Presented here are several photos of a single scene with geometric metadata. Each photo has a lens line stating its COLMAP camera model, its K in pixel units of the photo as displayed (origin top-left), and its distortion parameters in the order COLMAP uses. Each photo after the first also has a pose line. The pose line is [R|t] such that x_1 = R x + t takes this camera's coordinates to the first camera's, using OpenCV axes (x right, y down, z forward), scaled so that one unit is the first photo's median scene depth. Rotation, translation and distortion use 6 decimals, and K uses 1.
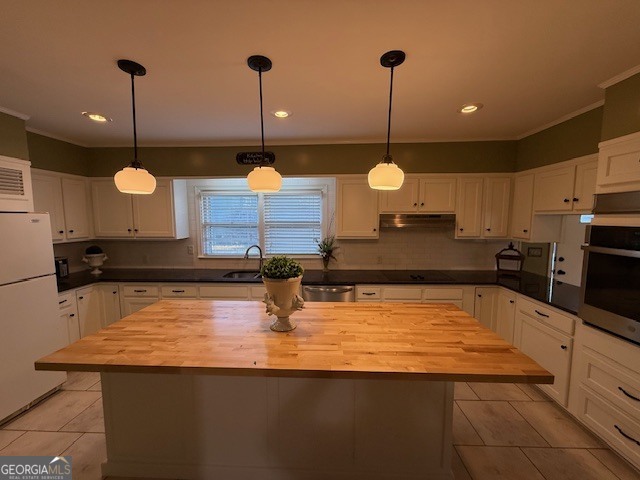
lens RADIAL K [[253.1, 0, 321.3], [0, 253.1, 242.2], [0, 0, 1]] dist [0.007979, -0.001258]
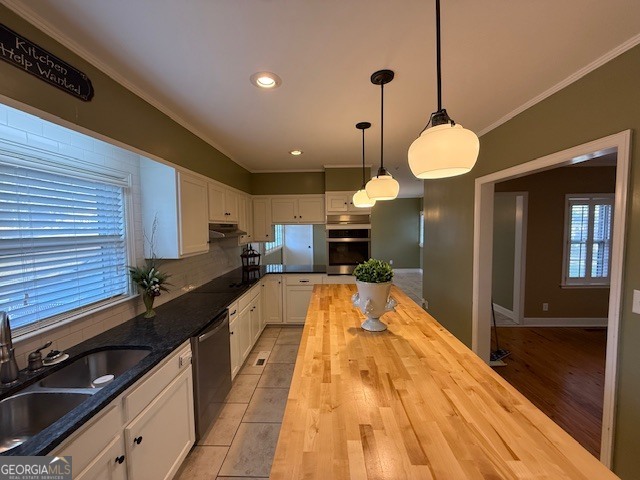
lens RADIAL K [[253.1, 0, 322.4], [0, 253.1, 241.2], [0, 0, 1]] dist [0.007979, -0.001258]
pose [[-0.015649, -0.062562, 0.997918, -0.757980], [0.106103, 0.992302, 0.063874, -0.076546], [-0.994232, 0.106881, -0.008890, 0.746752]]
